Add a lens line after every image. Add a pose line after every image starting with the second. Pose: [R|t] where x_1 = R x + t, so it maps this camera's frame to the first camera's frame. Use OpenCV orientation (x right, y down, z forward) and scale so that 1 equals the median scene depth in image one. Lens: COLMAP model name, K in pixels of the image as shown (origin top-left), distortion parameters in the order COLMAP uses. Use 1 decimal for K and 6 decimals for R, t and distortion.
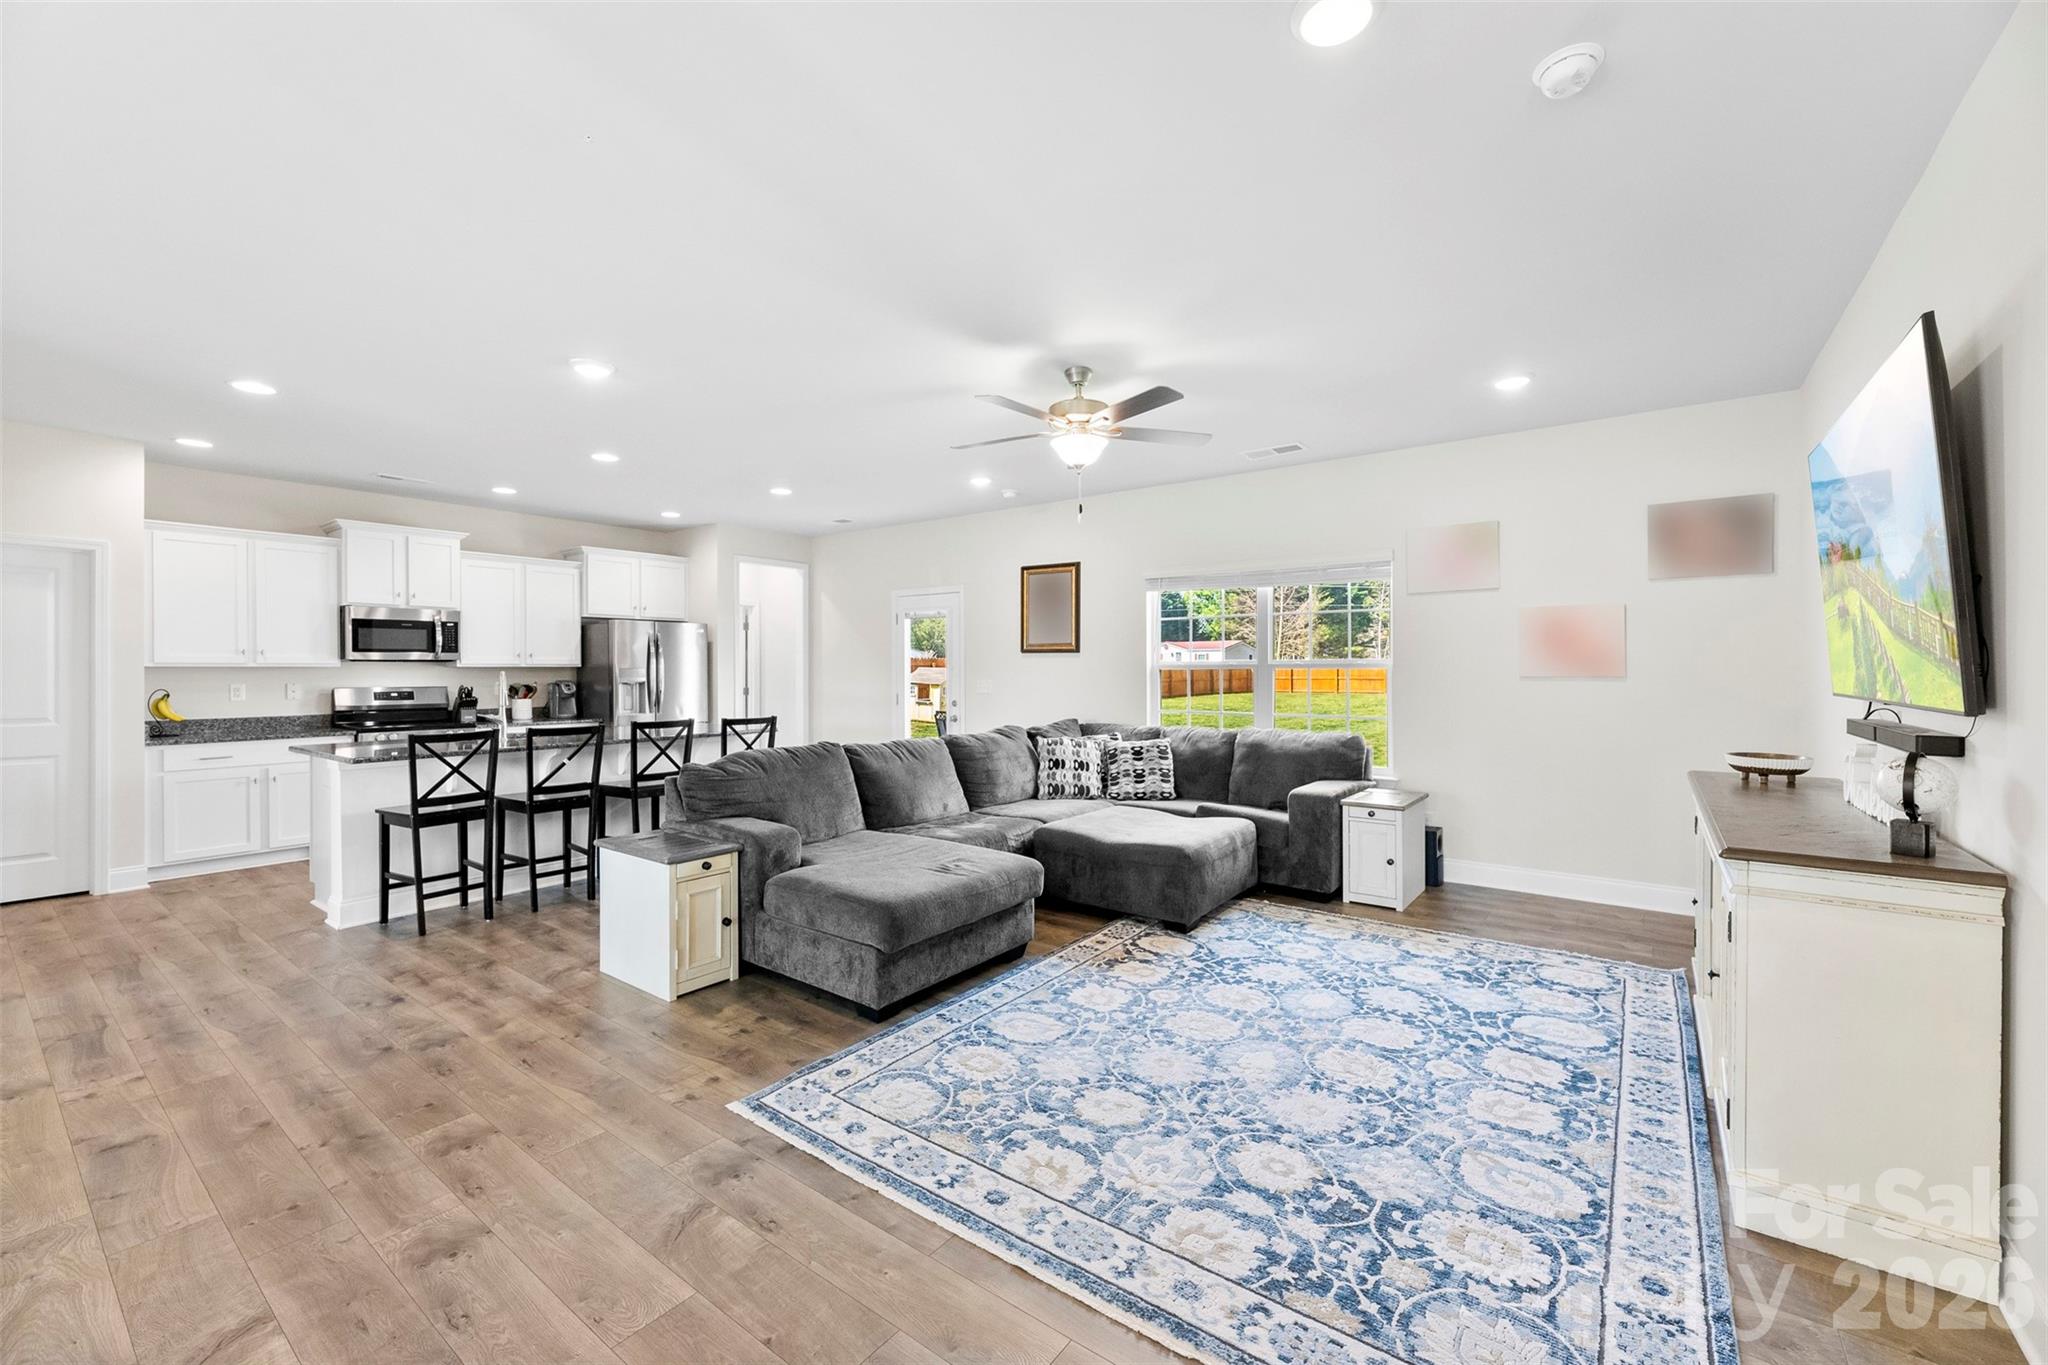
lens RADIAL K [[820.4, 0, 1031.3], [0, 820.4, 681.7], [0, 0, 1]] dist [0.001150, -0.000427]
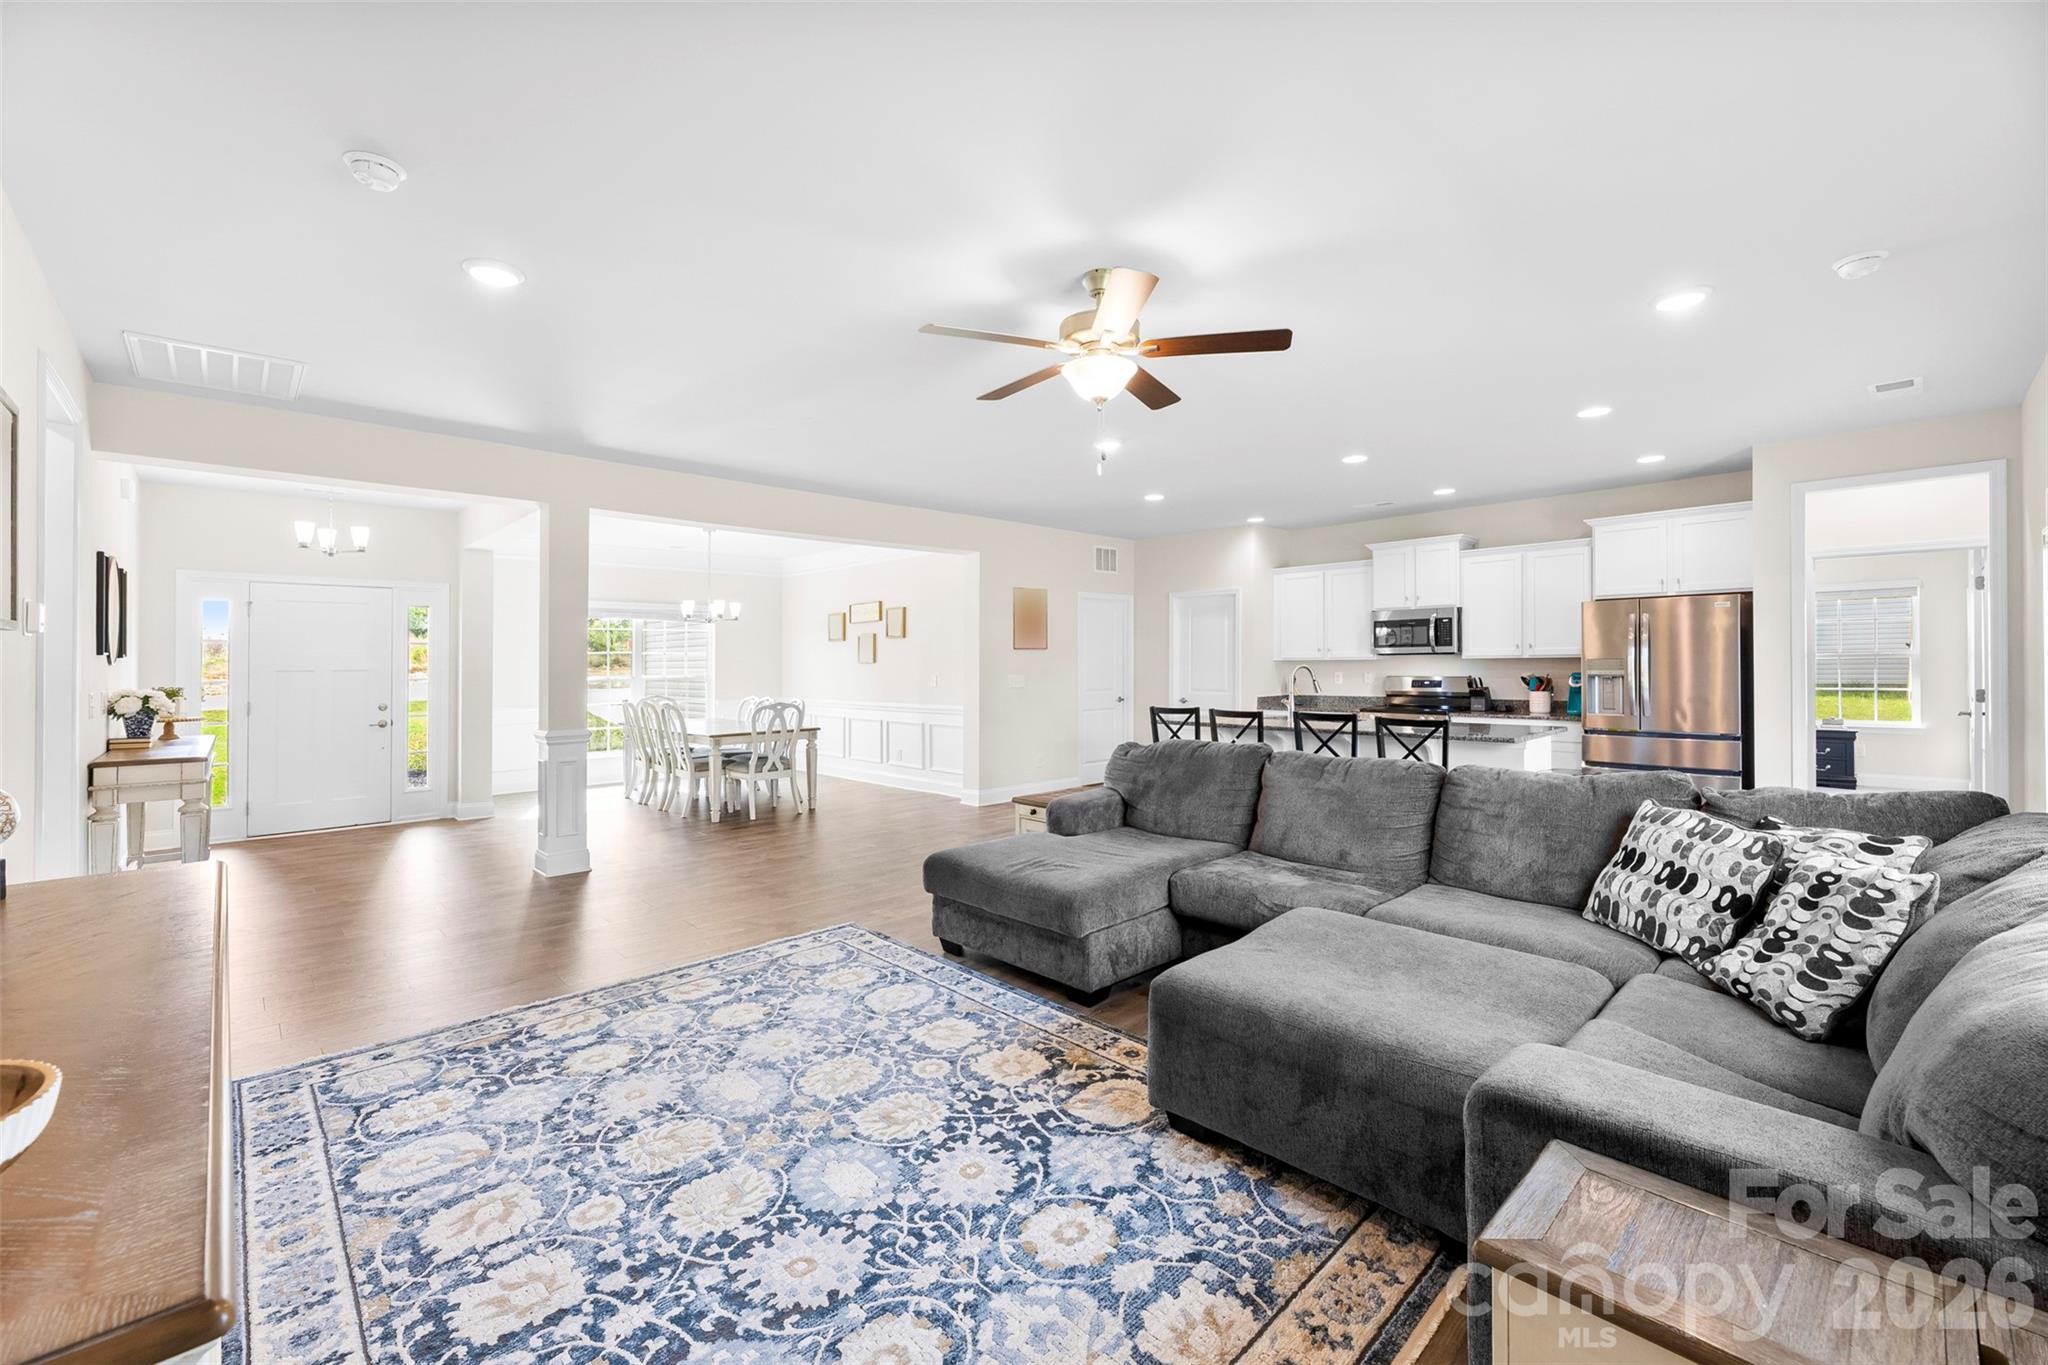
lens RADIAL K [[820.4, 0, 993.2], [0, 820.4, 653.2], [0, 0, 1]] dist [0.001150, -0.000427]
pose [[-0.175121, -0.010507, -0.984491, 0.793045], [-0.009418, 0.999915, -0.008997, -0.017256], [0.984502, 0.007696, -0.175205, 0.996572]]
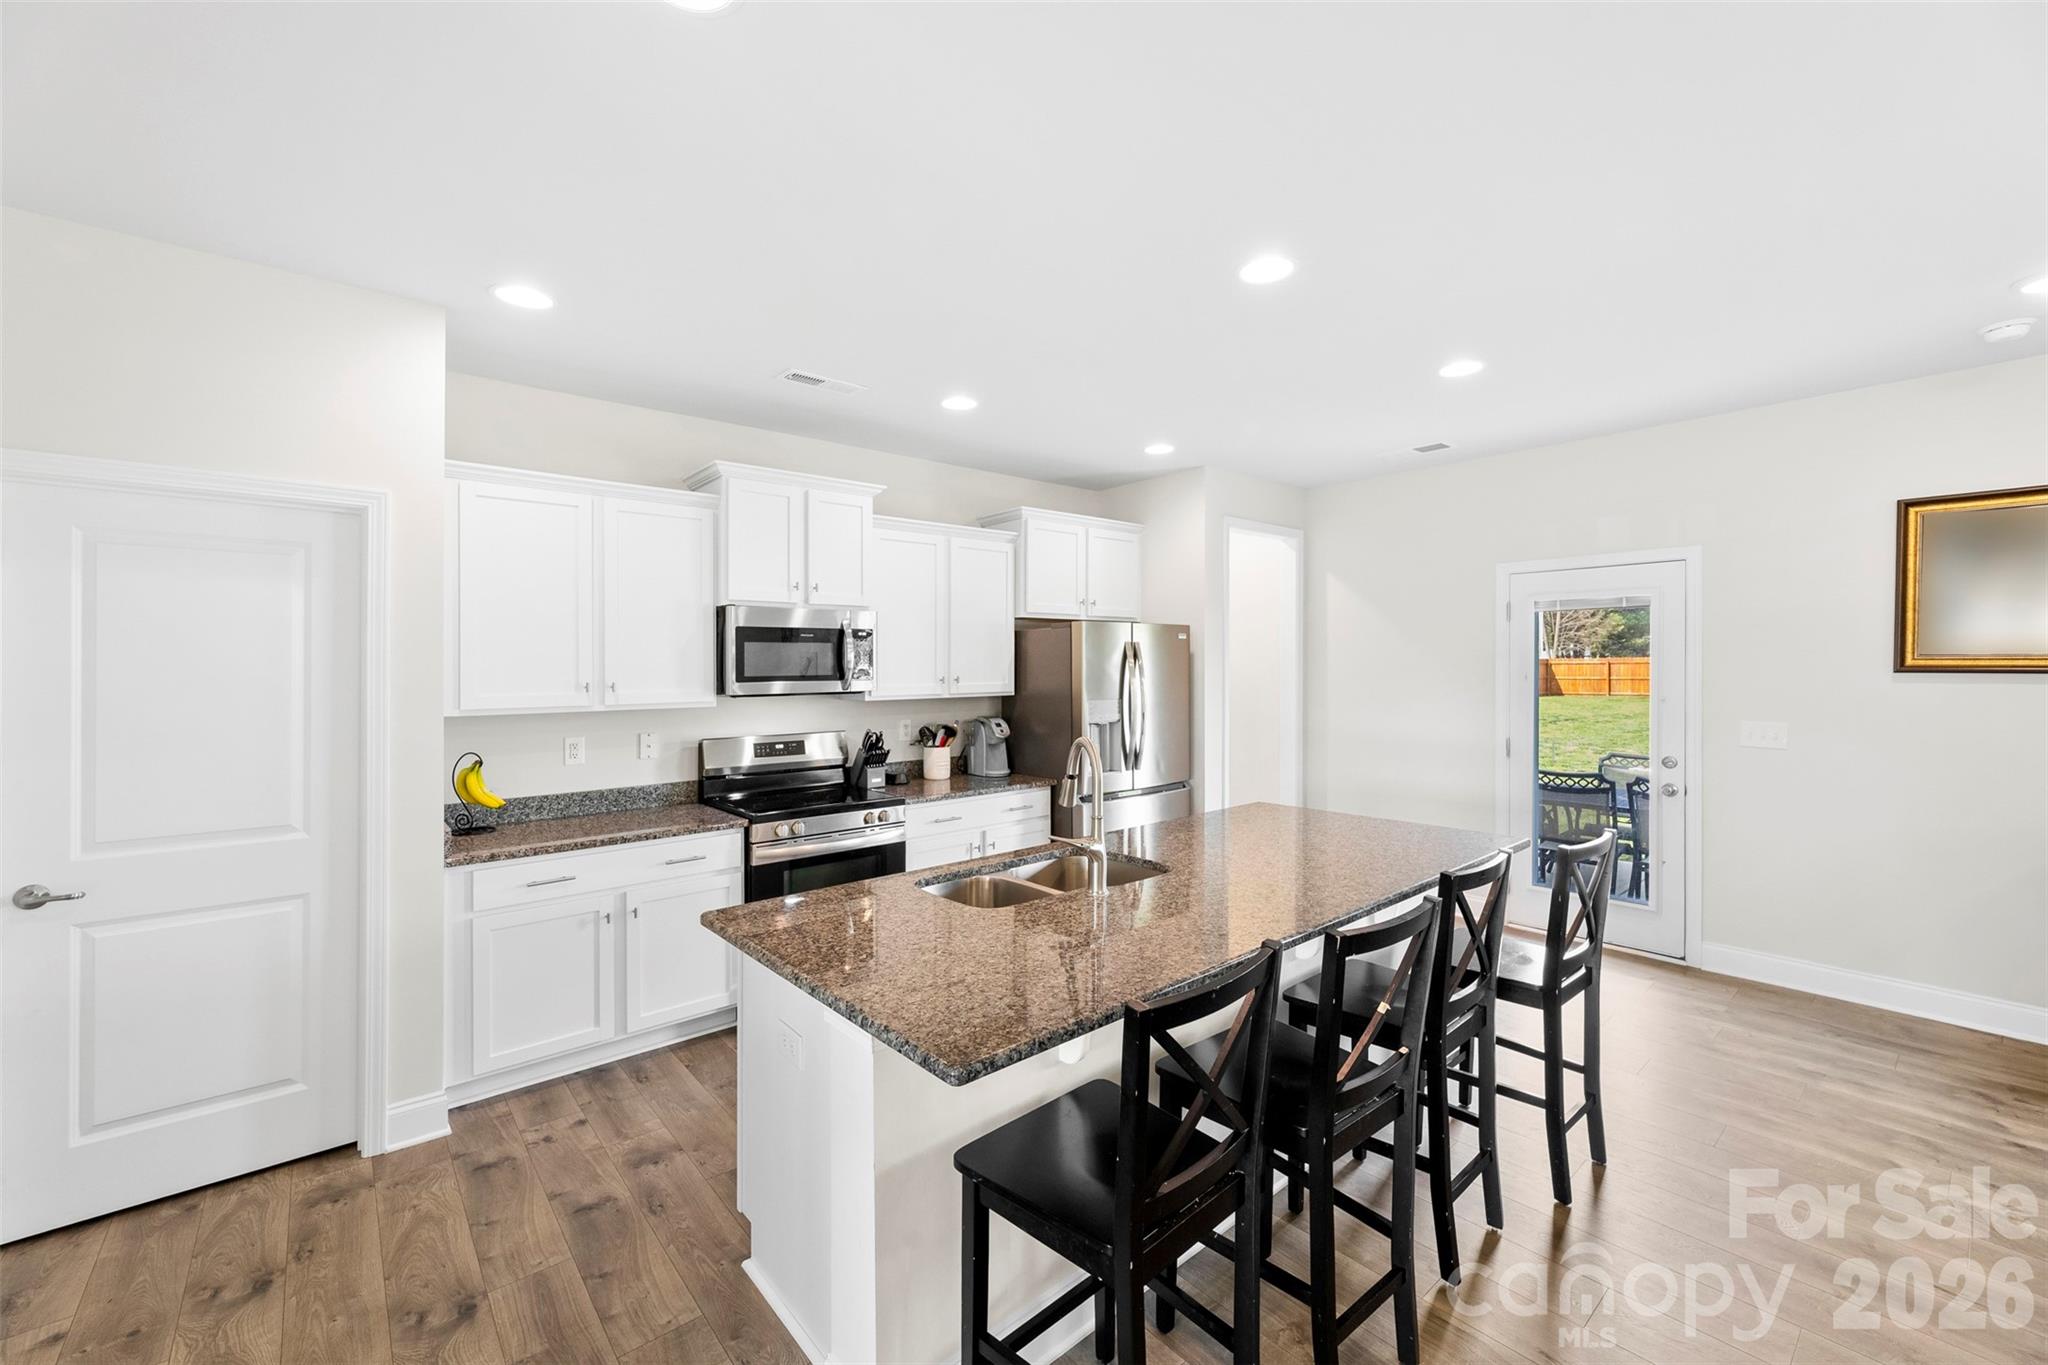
lens RADIAL K [[820.4, 0, 1030.3], [0, 820.4, 670.4], [0, 0, 1]] dist [0.001150, -0.000427]
pose [[0.976638, -0.004938, -0.214834, -0.755159], [0.002766, 0.999942, -0.010407, -0.058919], [0.214873, 0.009570, 0.976595, 0.713630]]
